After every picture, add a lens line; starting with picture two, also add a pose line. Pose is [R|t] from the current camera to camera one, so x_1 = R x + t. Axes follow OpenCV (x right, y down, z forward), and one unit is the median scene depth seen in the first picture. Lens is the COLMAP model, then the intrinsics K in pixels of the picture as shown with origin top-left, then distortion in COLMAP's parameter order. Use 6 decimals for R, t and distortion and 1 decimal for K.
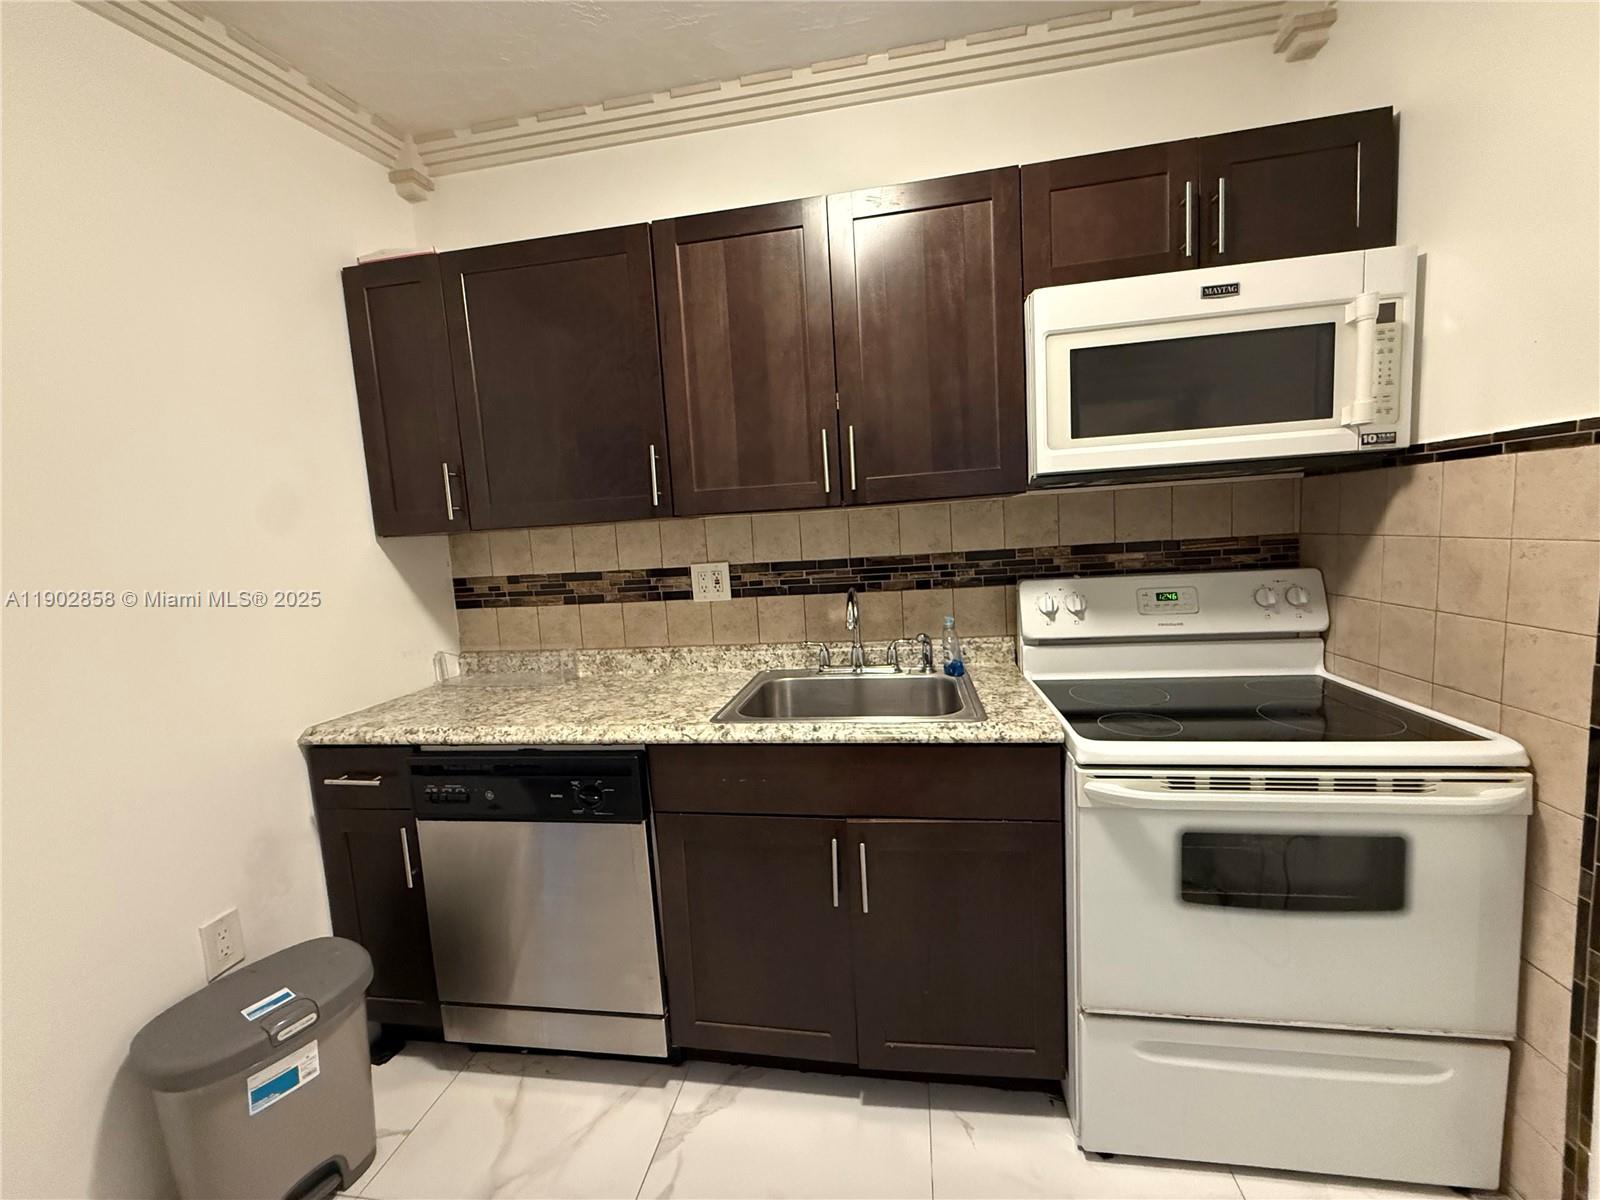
lens RADIAL K [[636.8, 0, 797.0], [0, 636.8, 598.5], [0, 0, 1]] dist [-0.000336, 0.000060]
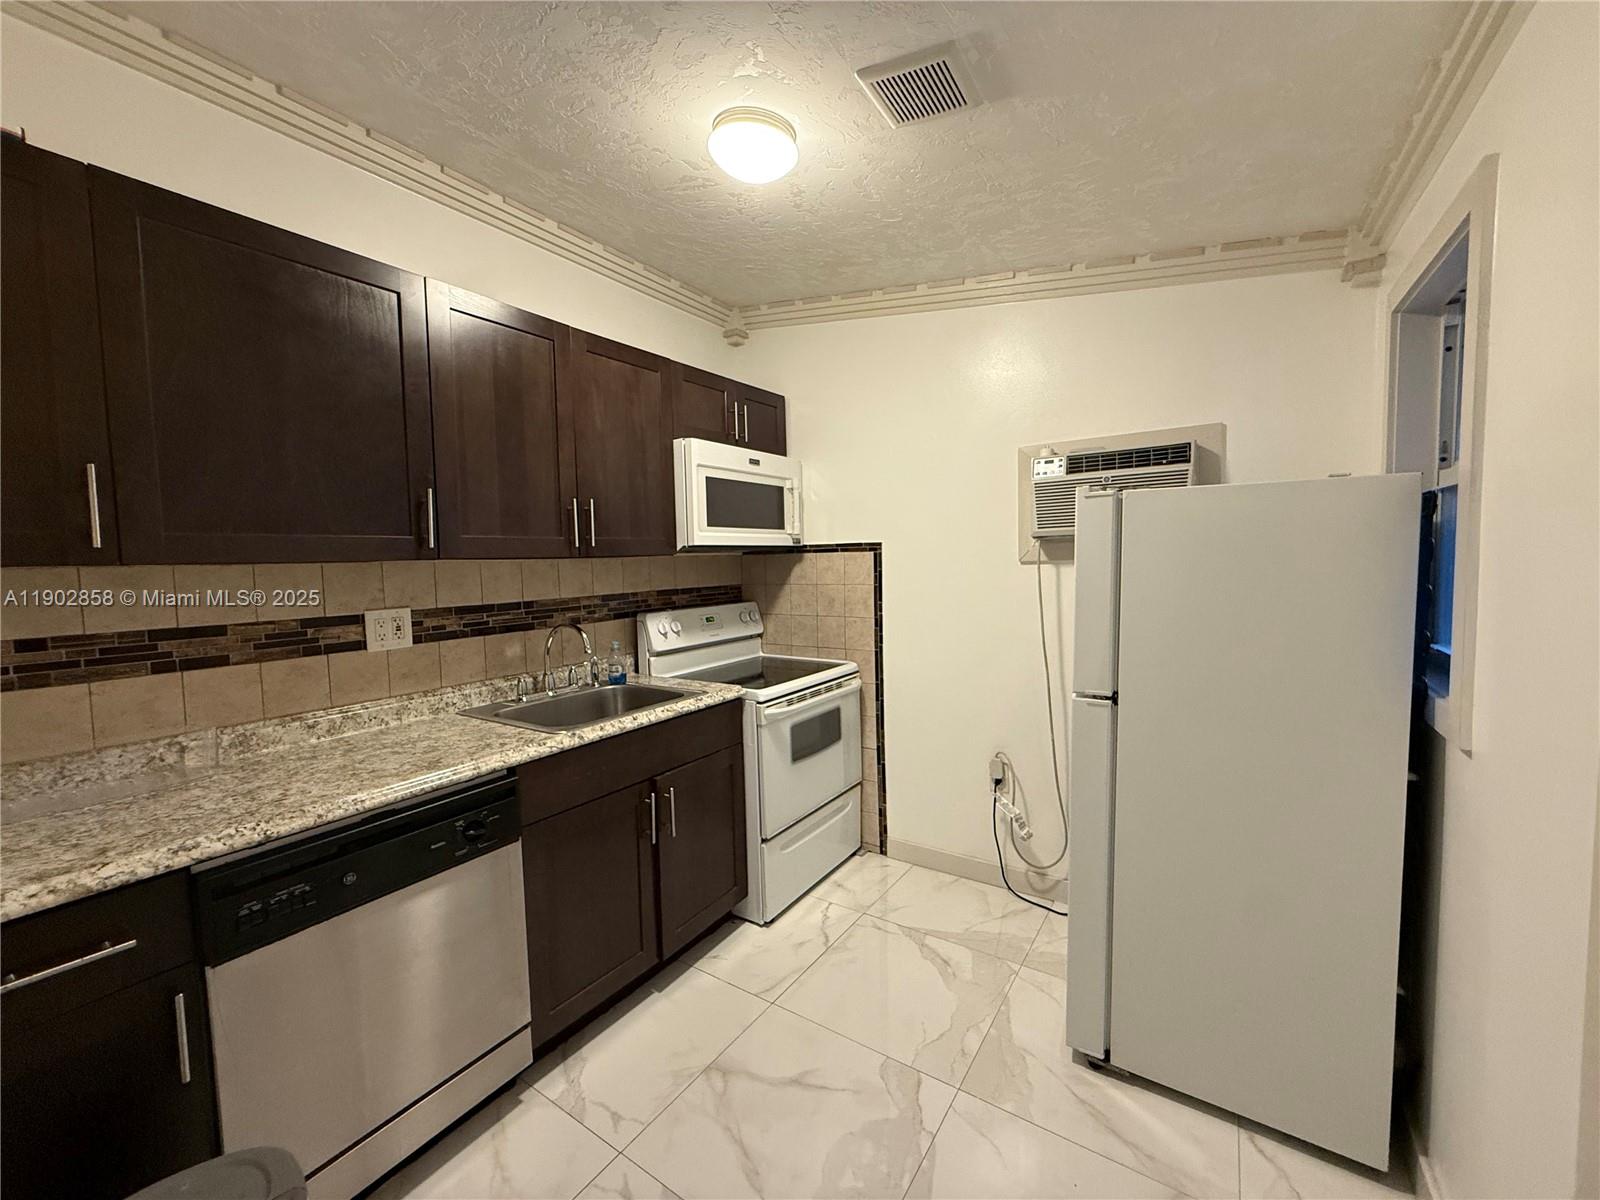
lens RADIAL K [[636.8, 0, 797.0], [0, 636.8, 598.5], [0, 0, 1]] dist [-0.000336, 0.000060]
pose [[0.416715, -0.008448, 0.908998, -0.830855], [0.094260, 0.994968, -0.033965, 0.020040], [-0.904137, 0.099835, 0.415414, 0.064043]]
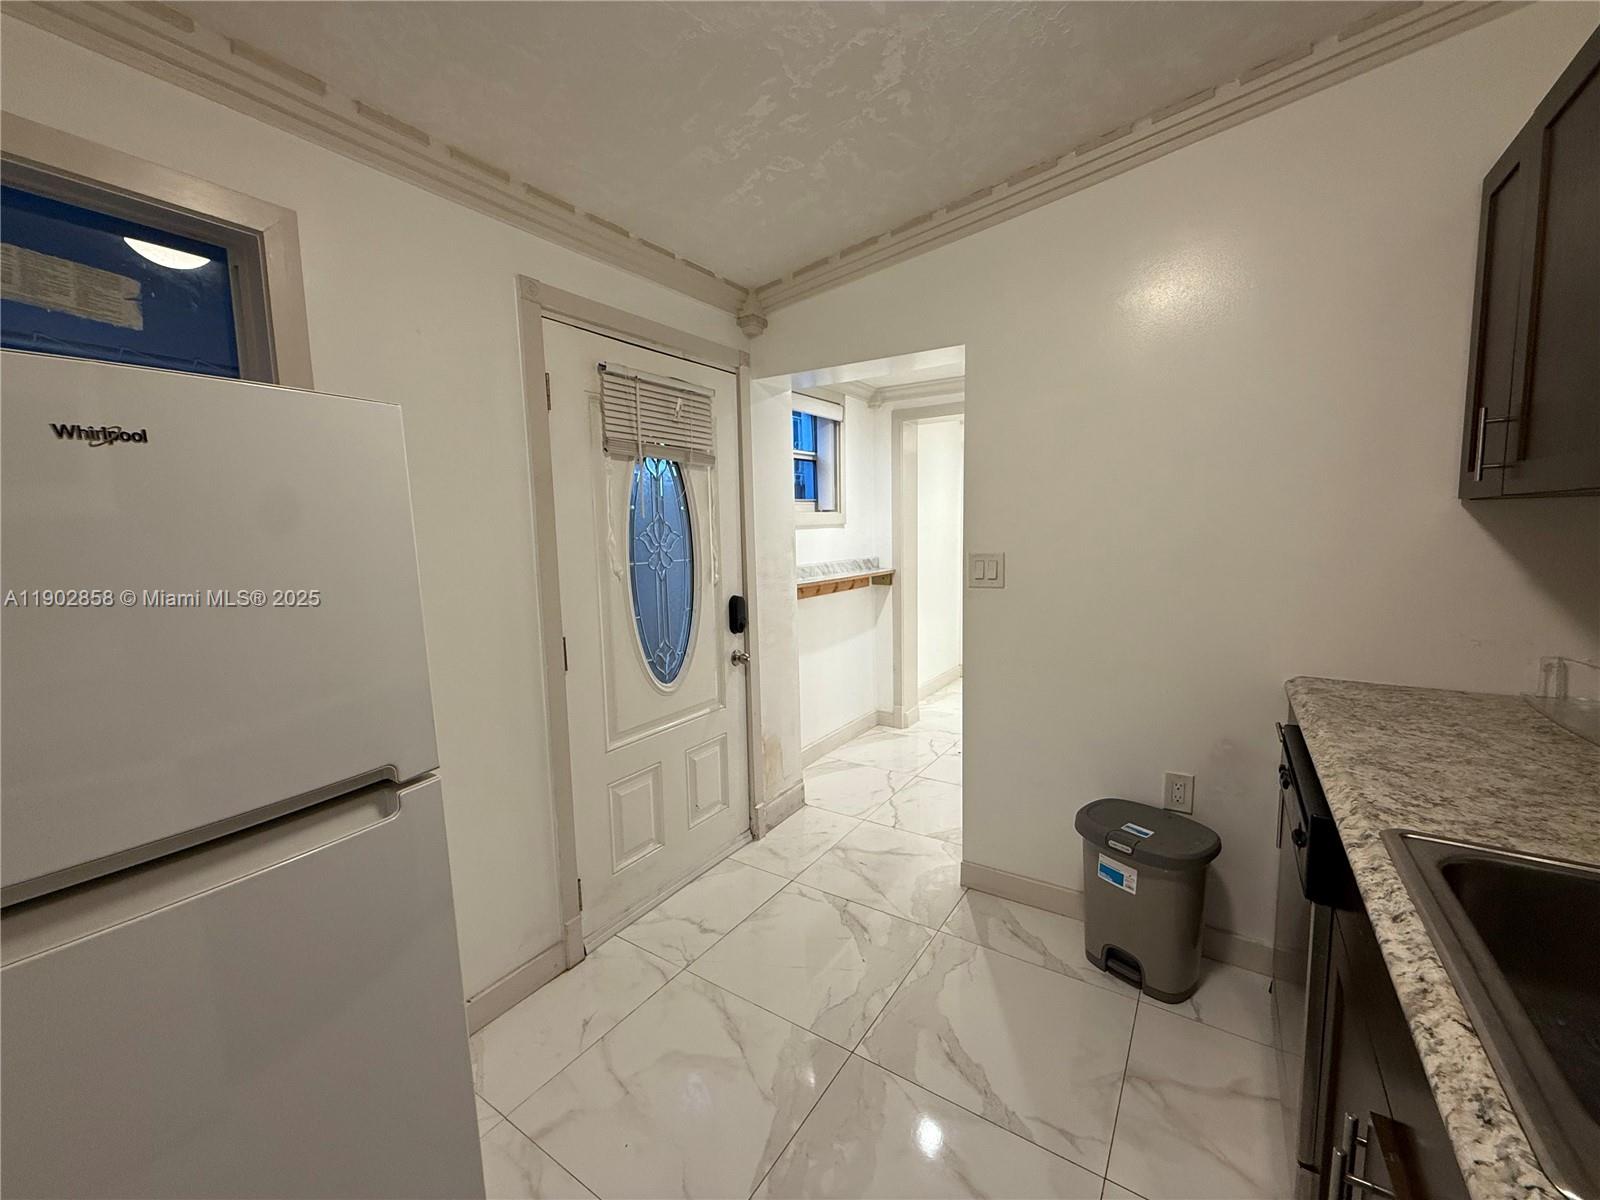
lens RADIAL K [[636.8, 0, 797.0], [0, 636.8, 598.5], [0, 0, 1]] dist [-0.000336, 0.000060]
pose [[-0.407785, 0.166046, -0.897853, 0.501788], [-0.051413, 0.977590, 0.204143, -0.099196], [0.911629, 0.129408, -0.390110, 0.558109]]
